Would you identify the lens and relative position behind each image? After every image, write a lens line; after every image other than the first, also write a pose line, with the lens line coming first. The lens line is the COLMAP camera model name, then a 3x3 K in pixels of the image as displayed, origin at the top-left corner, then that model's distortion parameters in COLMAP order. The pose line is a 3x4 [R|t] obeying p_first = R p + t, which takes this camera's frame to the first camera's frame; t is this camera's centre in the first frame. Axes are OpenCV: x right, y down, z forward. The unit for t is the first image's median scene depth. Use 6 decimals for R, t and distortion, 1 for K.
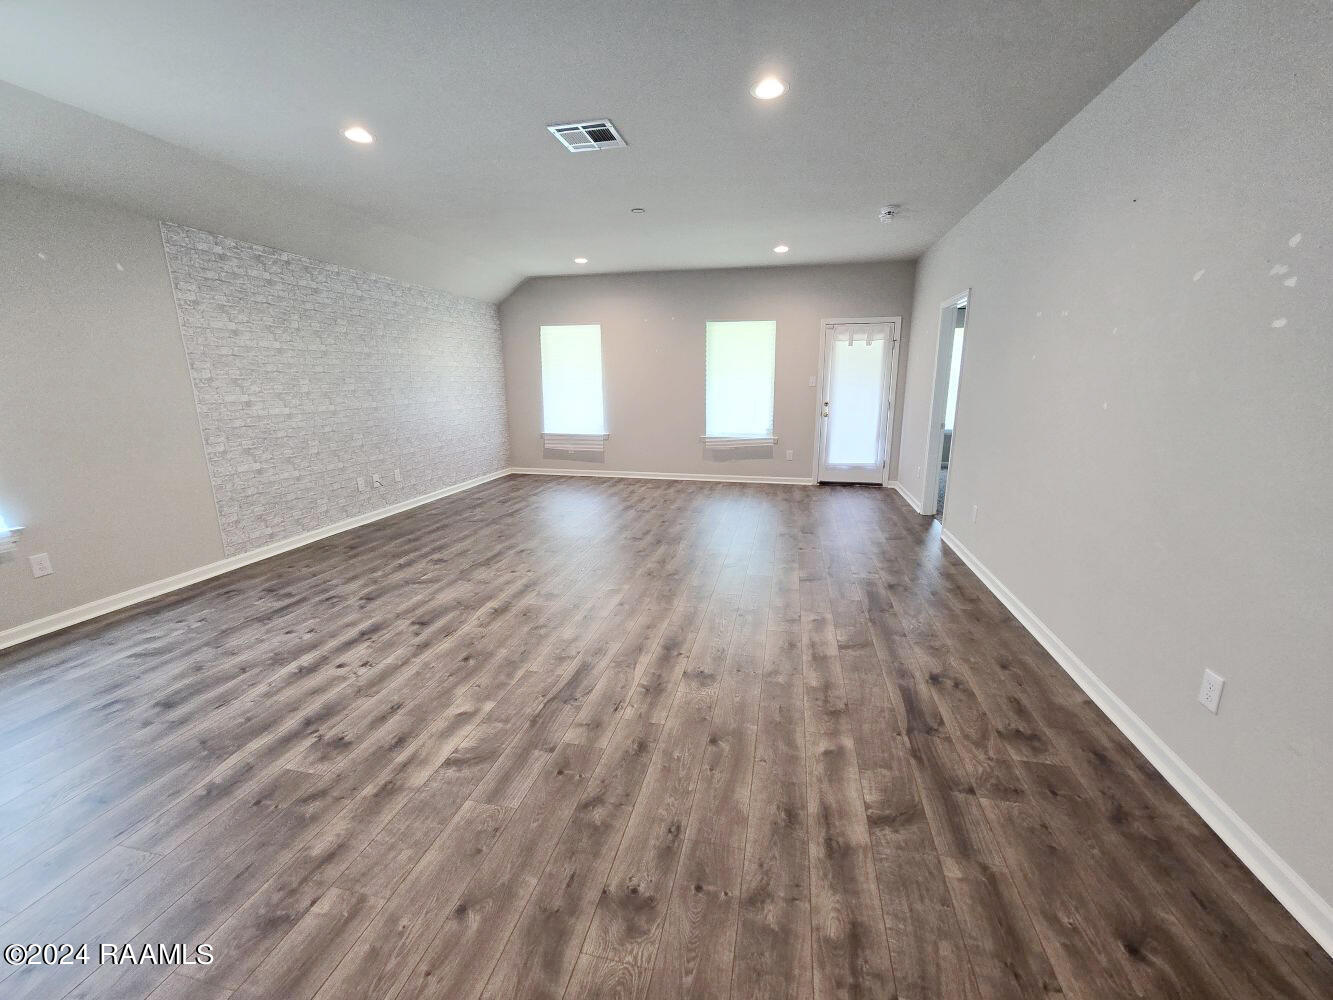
lens RADIAL K [[544.1, 0, 670.1], [0, 544.1, 502.0], [0, 0, 1]] dist [0.000737, -0.000301]
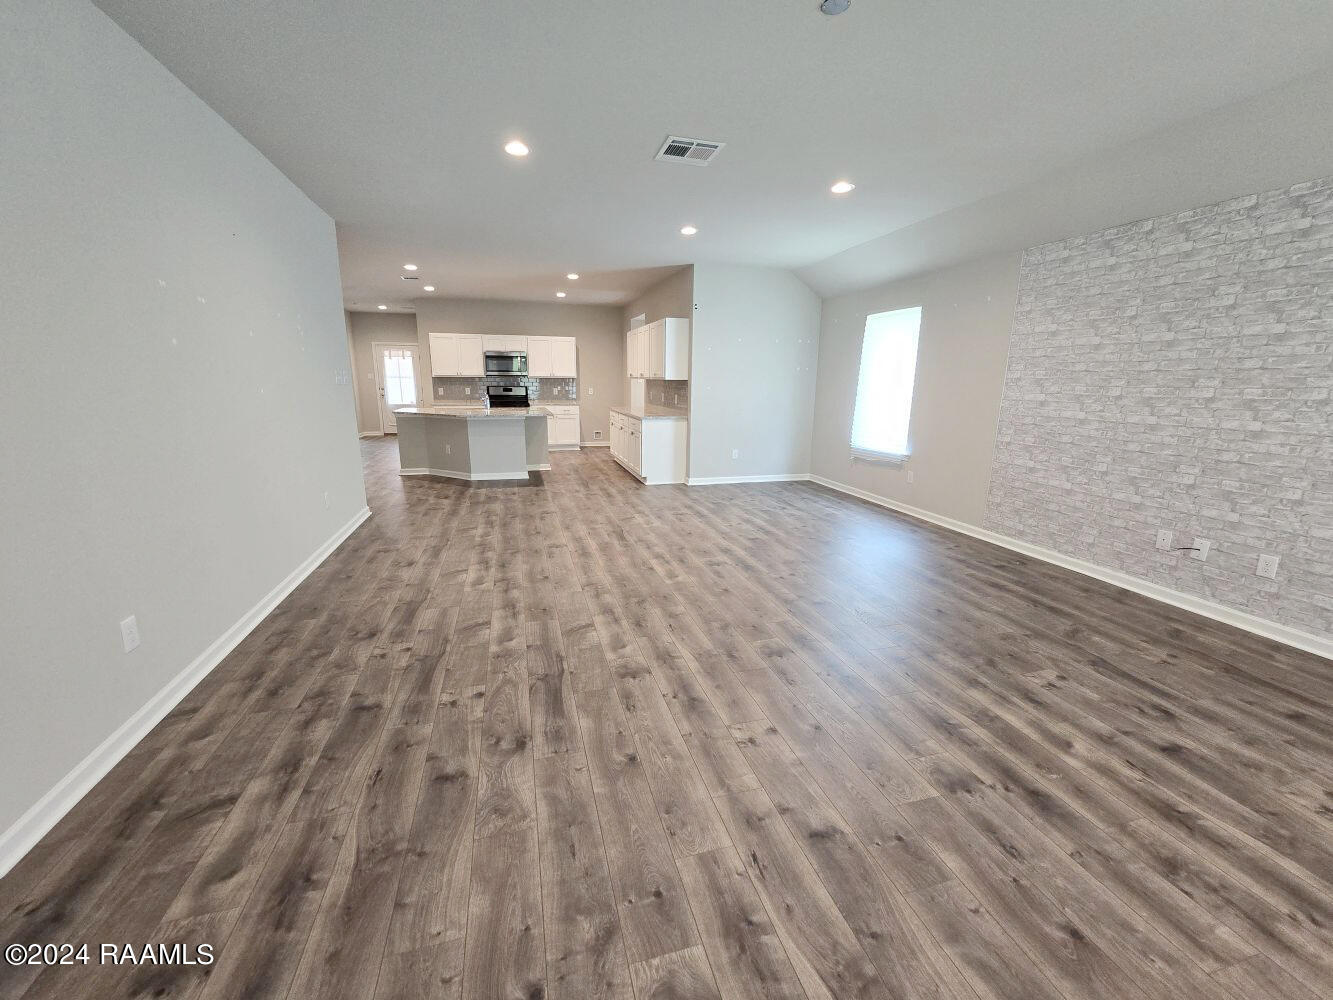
lens RADIAL K [[544.1, 0, 666.6], [0, 544.1, 502.0], [0, 0, 1]] dist [0.000737, -0.000301]
pose [[-0.882585, 0.097637, -0.459902, 0.478049], [-0.112896, 0.905566, 0.408906, -0.500589], [0.456396, 0.412815, -0.788217, 2.224449]]
